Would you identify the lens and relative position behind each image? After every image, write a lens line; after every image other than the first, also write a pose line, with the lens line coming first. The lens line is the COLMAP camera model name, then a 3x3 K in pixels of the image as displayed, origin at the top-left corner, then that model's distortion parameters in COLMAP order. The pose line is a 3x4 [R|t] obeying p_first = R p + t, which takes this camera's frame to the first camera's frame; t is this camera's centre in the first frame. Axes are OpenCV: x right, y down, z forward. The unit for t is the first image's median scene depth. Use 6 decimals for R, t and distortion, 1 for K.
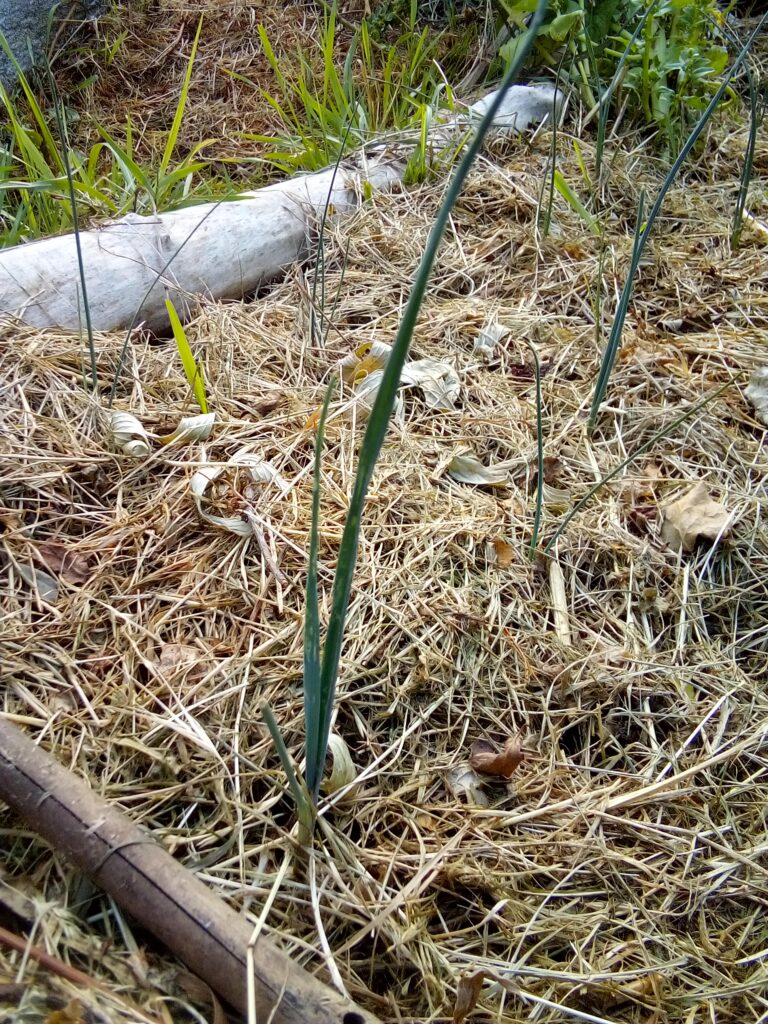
lens RADIAL K [[882.2, 0, 325.0], [0, 882.2, 508.9], [0, 0, 1]] dist [0.049182, -0.060695]
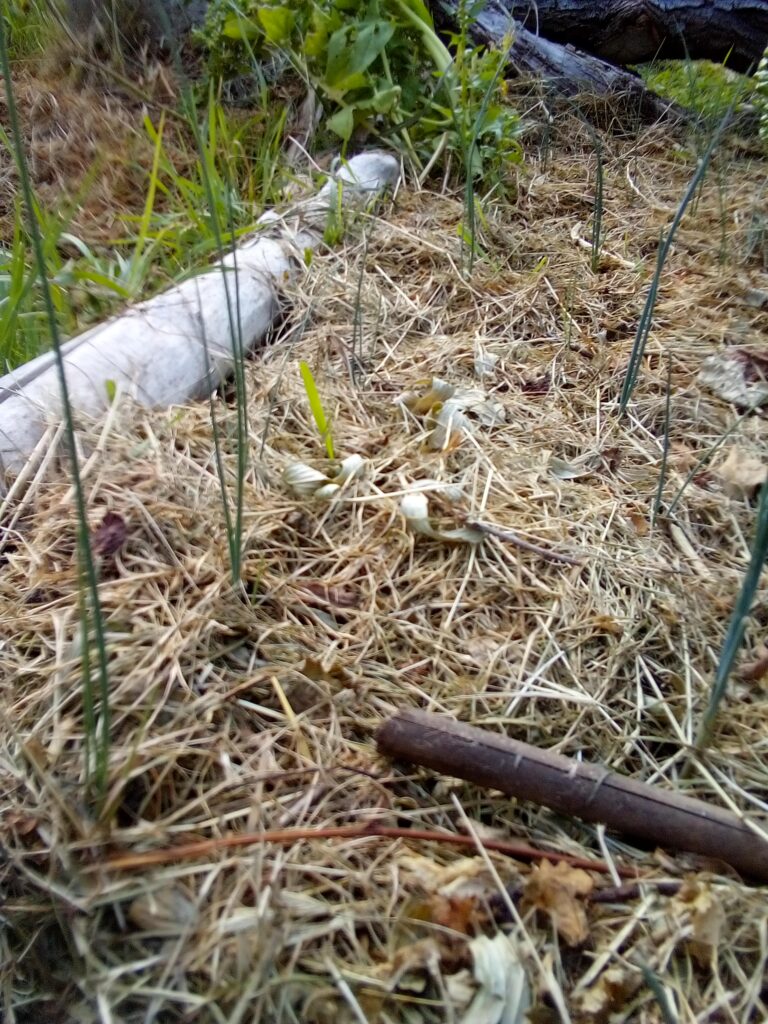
lens RADIAL K [[882.2, 0, 325.0], [0, 882.2, 508.9], [0, 0, 1]] dist [0.049182, -0.060695]
pose [[0.948529, -0.175513, 0.263607, -0.583685], [0.191912, 0.980692, -0.037592, -0.007943], [-0.251919, 0.086247, 0.963897, -0.084131]]
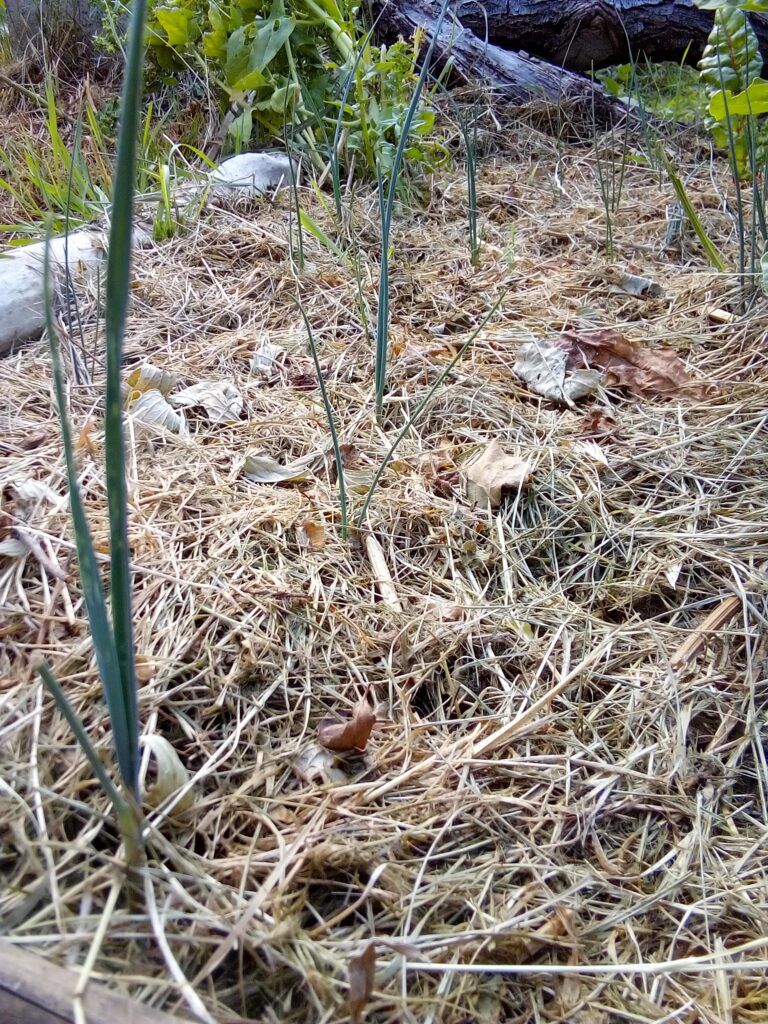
lens RADIAL K [[882.2, 0, 325.0], [0, 882.2, 508.9], [0, 0, 1]] dist [0.049182, -0.060695]
pose [[0.961362, -0.167424, 0.218524, 0.014466], [0.191843, 0.976755, -0.095633, 0.124859], [-0.197433, 0.133860, 0.971134, 0.101497]]
